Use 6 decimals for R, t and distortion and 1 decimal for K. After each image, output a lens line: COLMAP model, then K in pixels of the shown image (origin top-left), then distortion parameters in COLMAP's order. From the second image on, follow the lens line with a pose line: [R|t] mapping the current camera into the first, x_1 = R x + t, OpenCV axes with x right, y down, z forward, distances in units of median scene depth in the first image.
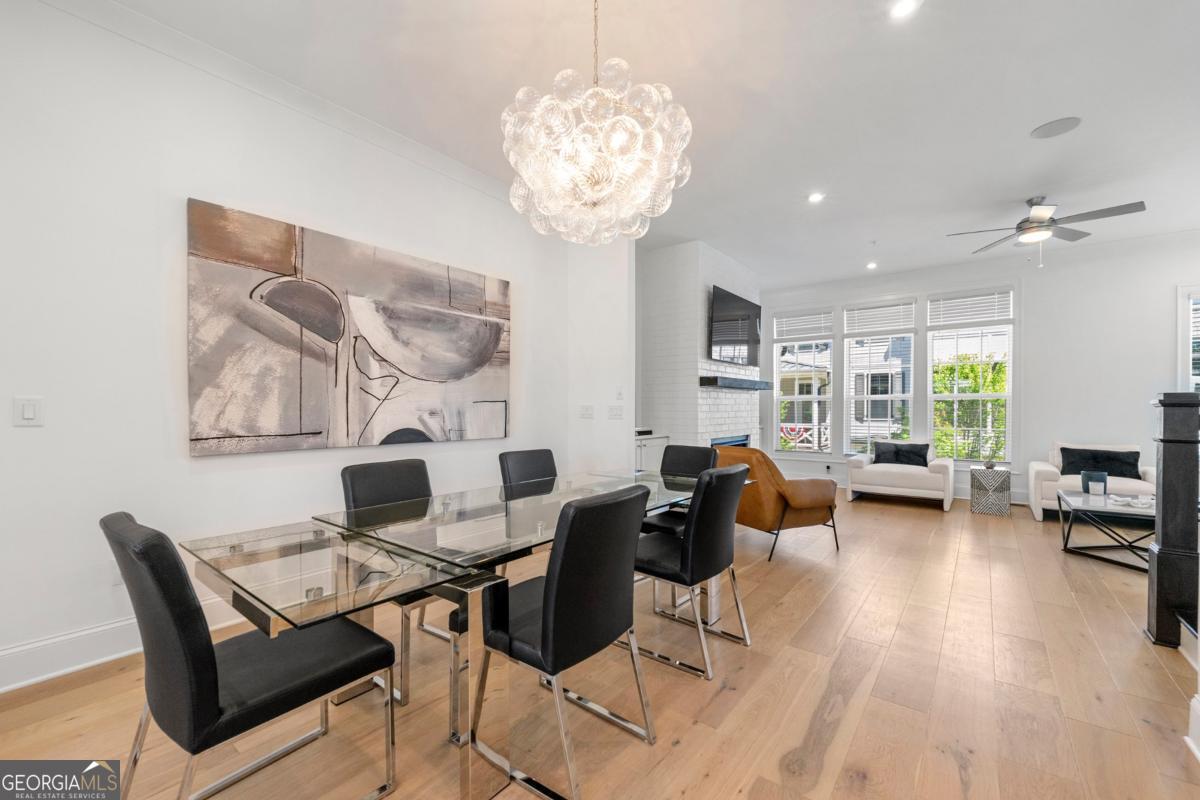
lens RADIAL K [[488.1, 0, 603.0], [0, 488.1, 410.7], [0, 0, 1]] dist [-0.002414, 0.000108]
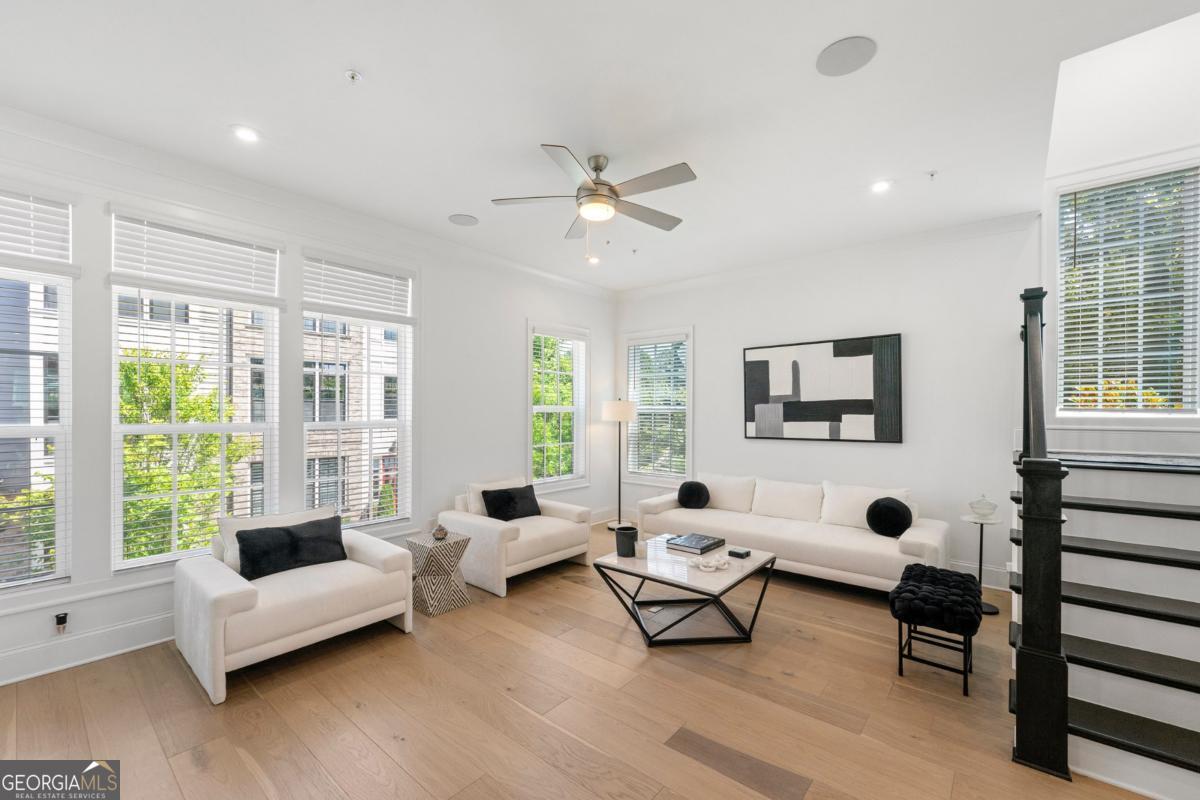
lens RADIAL K [[488.1, 0, 597.8], [0, 488.1, 411.8], [0, 0, 1]] dist [-0.002414, 0.000108]
pose [[0.041780, -0.001675, 0.999125, 0.130961], [0.002431, 0.999996, 0.001575, -0.050469], [-0.999124, 0.002364, 0.041784, 0.692589]]
